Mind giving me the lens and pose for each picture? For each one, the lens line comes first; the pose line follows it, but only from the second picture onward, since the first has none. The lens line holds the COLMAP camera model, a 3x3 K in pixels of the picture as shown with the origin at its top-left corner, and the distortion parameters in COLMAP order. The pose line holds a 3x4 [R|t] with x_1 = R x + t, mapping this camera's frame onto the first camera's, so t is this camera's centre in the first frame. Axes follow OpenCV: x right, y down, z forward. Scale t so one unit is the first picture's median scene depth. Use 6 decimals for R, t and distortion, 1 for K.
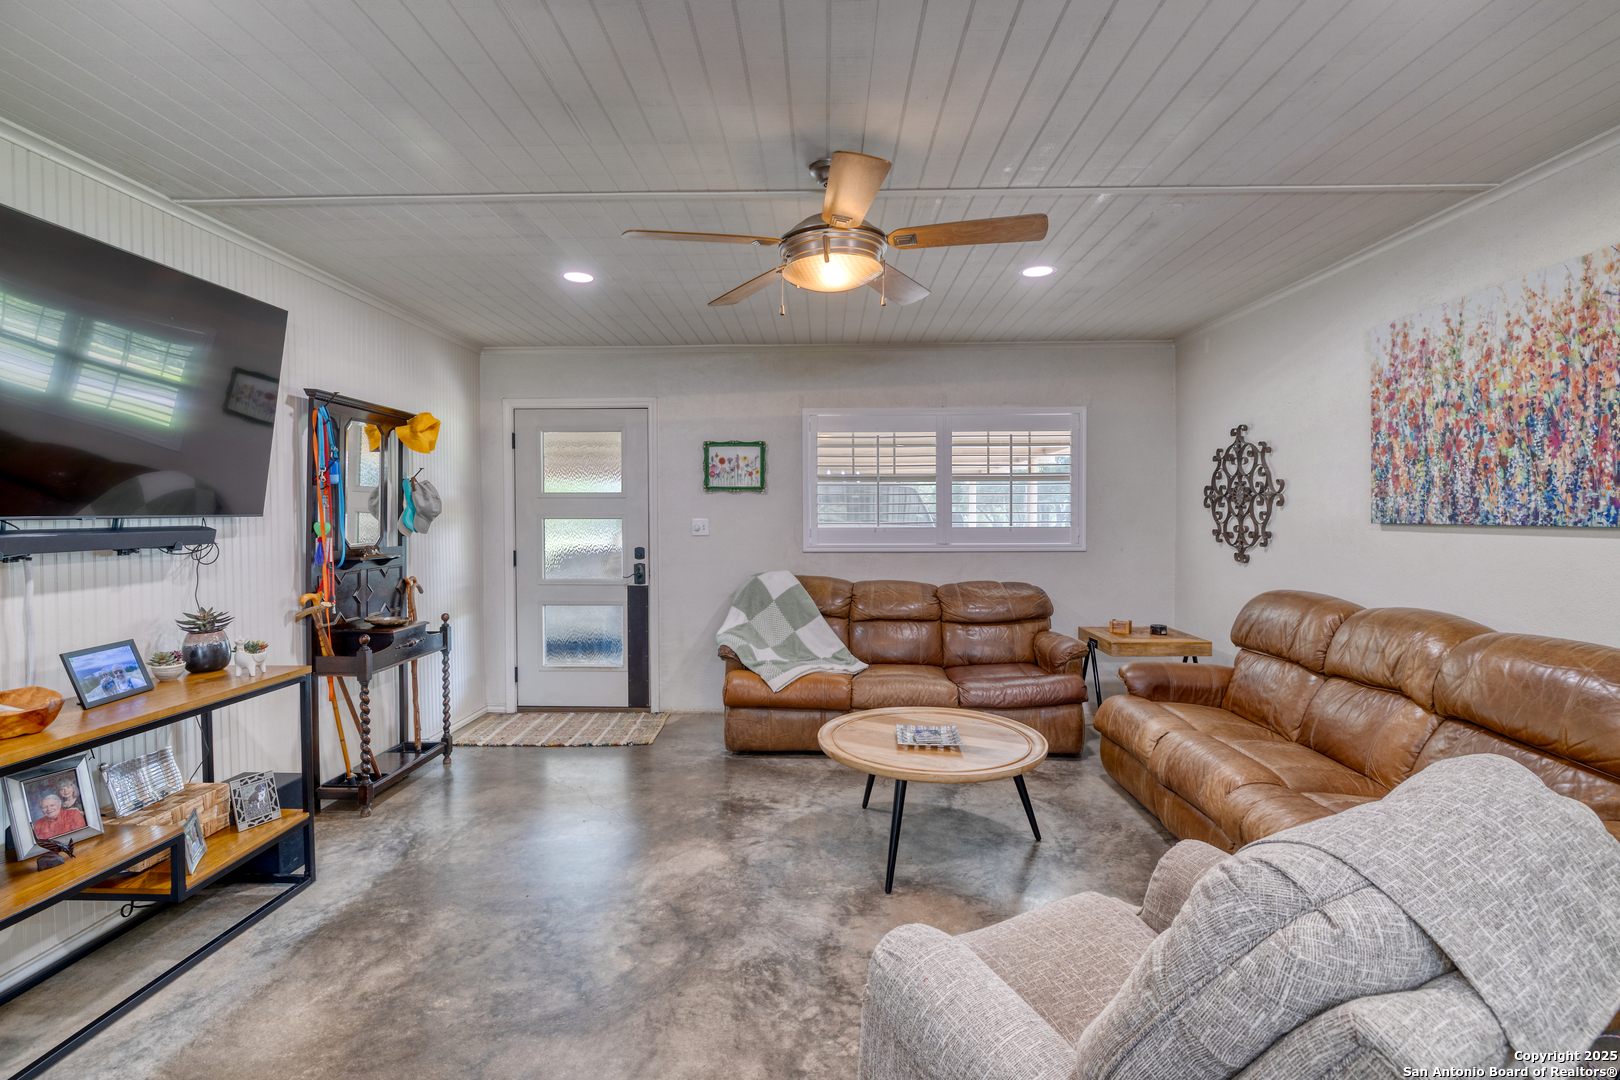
lens RADIAL K [[773.8, 0, 813.6], [0, 773.8, 528.9], [0, 0, 1]] dist [-0.001994, -0.000147]
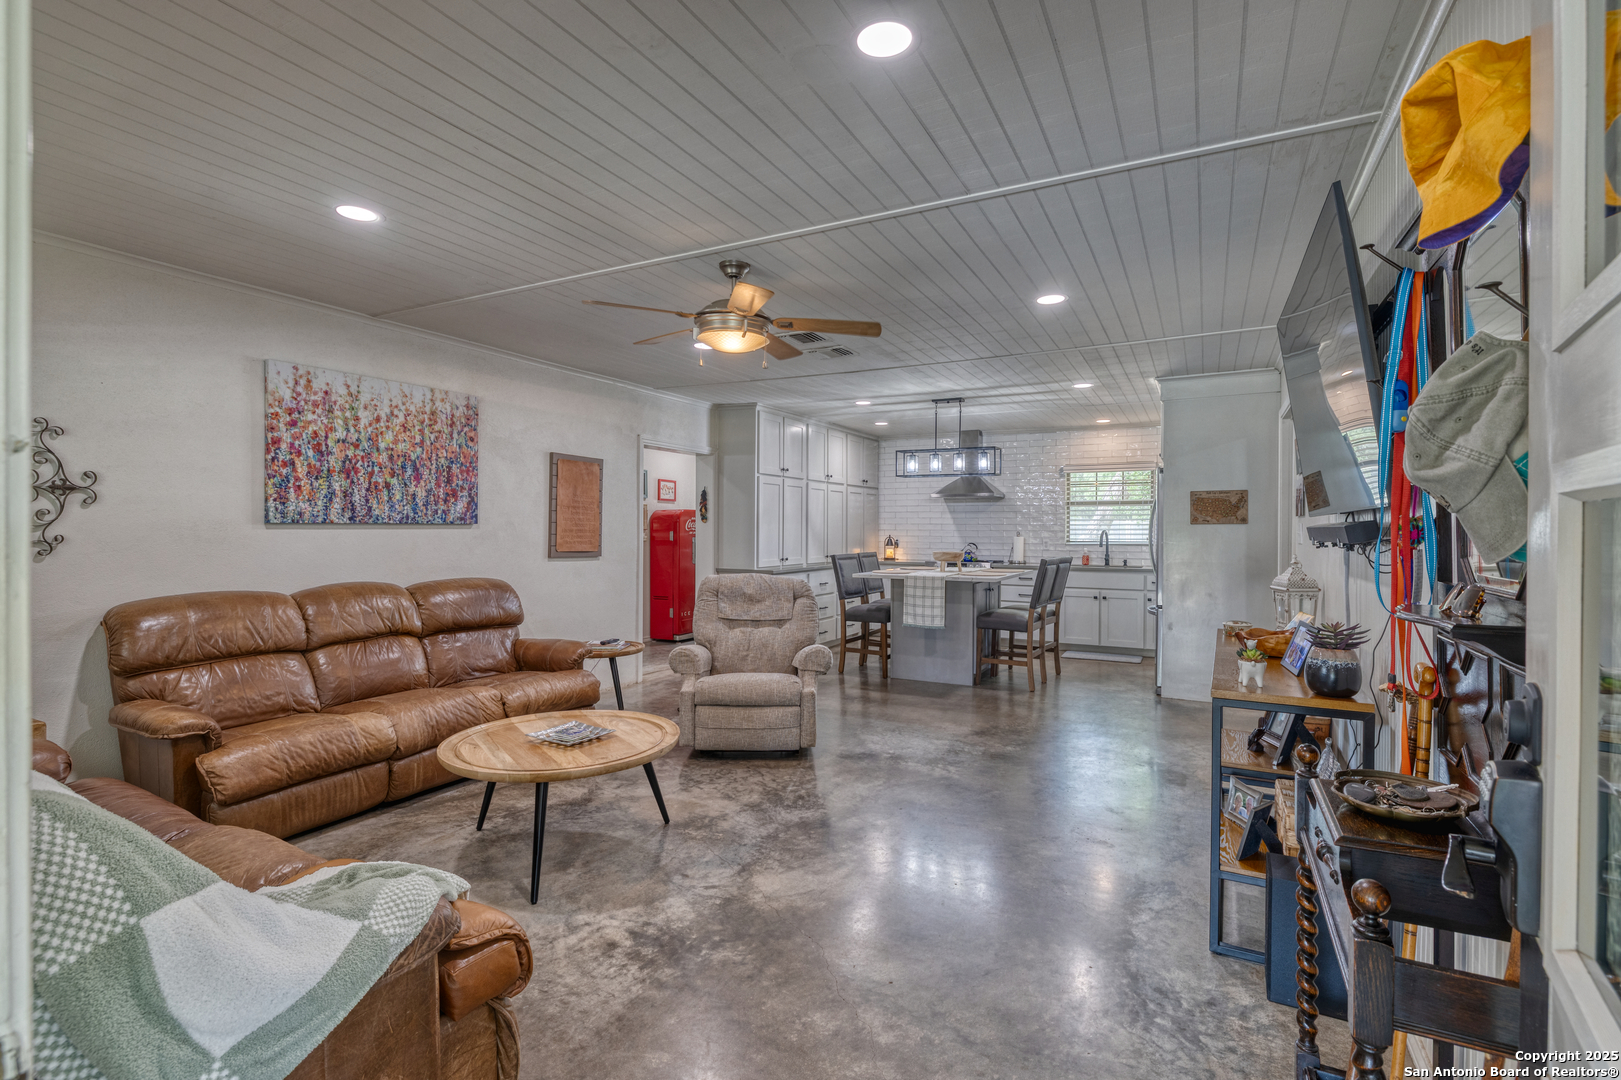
lens RADIAL K [[774.3, 0, 811.0], [0, 774.3, 533.4], [0, 0, 1]] dist [-0.001994, -0.000147]
pose [[-0.896527, -0.003649, 0.442973, -0.634262], [0.008573, 0.999636, 0.025586, -0.016781], [-0.442905, 0.026736, -0.896170, 1.941475]]
